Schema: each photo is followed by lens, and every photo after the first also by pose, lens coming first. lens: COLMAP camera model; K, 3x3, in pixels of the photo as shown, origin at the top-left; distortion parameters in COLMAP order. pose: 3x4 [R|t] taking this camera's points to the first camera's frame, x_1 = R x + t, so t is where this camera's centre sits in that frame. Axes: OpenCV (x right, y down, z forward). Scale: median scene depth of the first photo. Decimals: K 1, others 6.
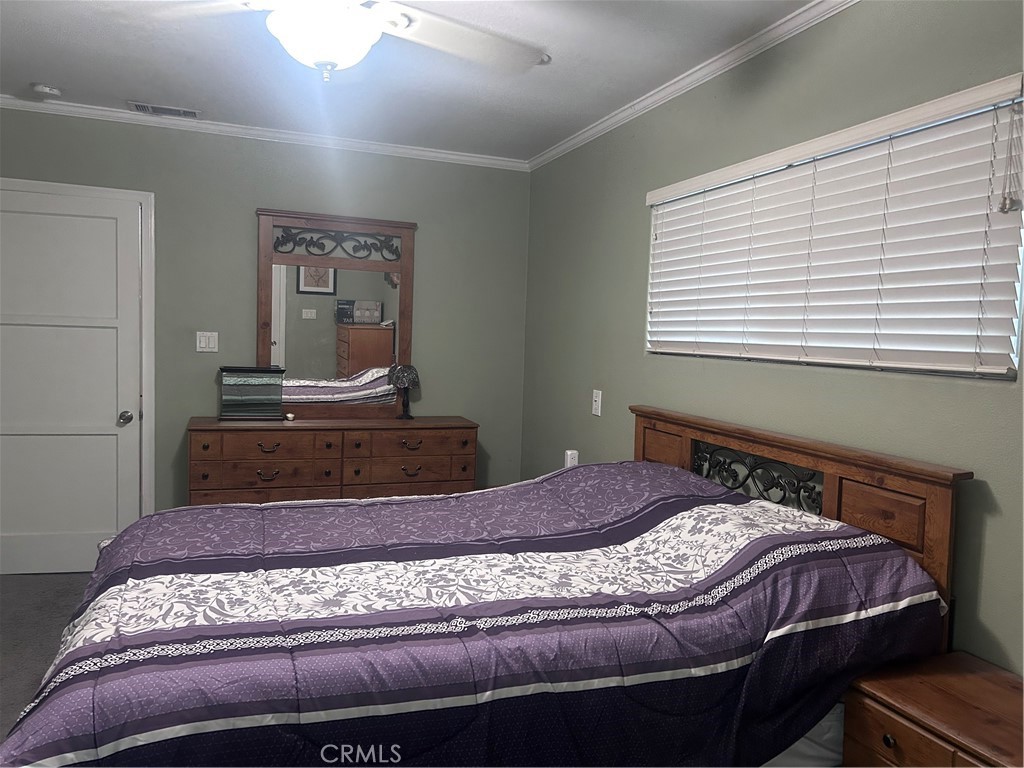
lens RADIAL K [[767.7, 0, 511.8], [0, 767.7, 384.5], [0, 0, 1]] dist [0.010520, -0.051493]
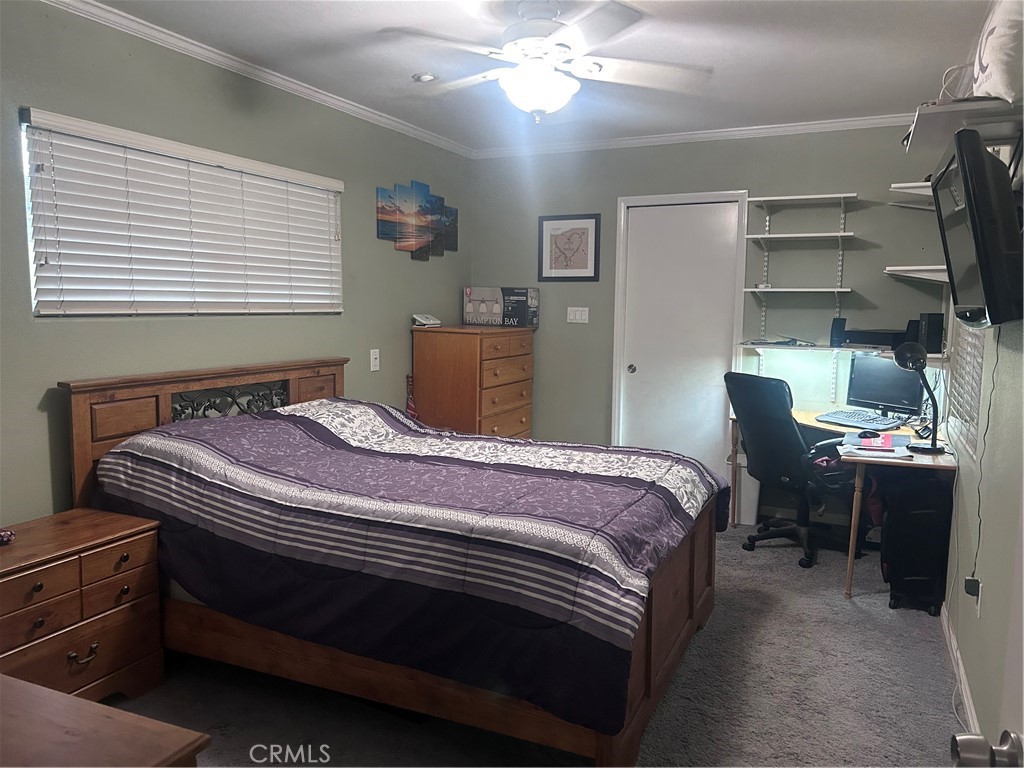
lens RADIAL K [[767.7, 0, 511.4], [0, 767.7, 382.9], [0, 0, 1]] dist [0.010520, -0.051493]
pose [[-0.722688, -0.104033, 0.683301, -0.974836], [0.017615, 0.985514, 0.168676, -0.134350], [-0.690950, 0.133936, -0.710386, 1.695346]]
